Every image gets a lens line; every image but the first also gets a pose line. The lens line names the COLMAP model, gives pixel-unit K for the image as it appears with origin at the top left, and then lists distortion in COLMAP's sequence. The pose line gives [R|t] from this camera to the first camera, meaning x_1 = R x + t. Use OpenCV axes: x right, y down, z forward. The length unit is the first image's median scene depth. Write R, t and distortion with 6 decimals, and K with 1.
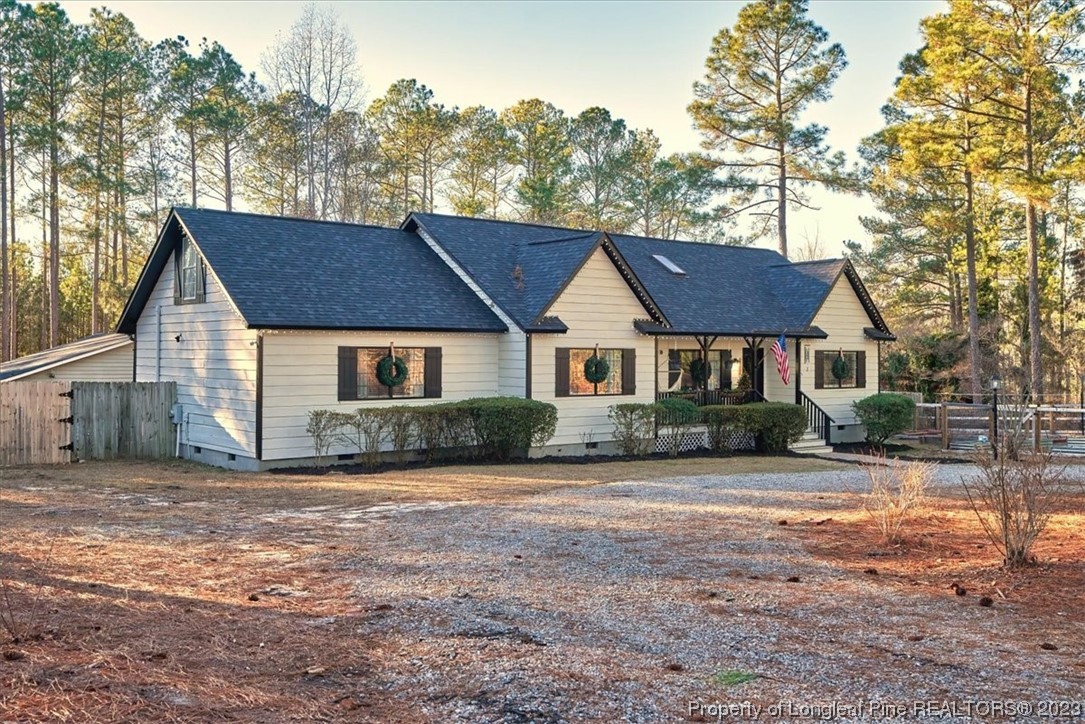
lens RADIAL K [[1226.7, 0, 542.5], [0, 1226.7, 362.0], [0, 0, 1]] dist [-0.014730, 0.010464]
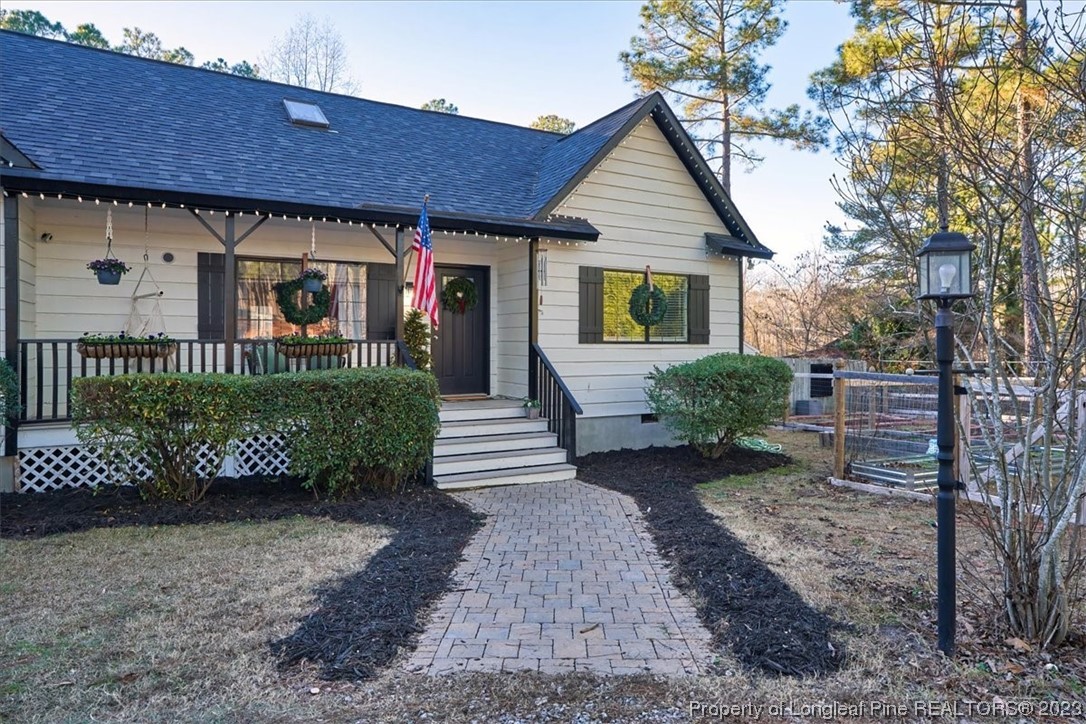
lens RADIAL K [[738.0, 0, 542.5], [0, 738.0, 350.5], [0, 0, 1]] dist [-0.011389, -0.001676]
pose [[0.983699, 0.000875, -0.179820, 0.282702], [-0.000560, 0.999998, 0.001801, 0.026340], [0.179822, -0.001671, 0.983698, 0.752519]]
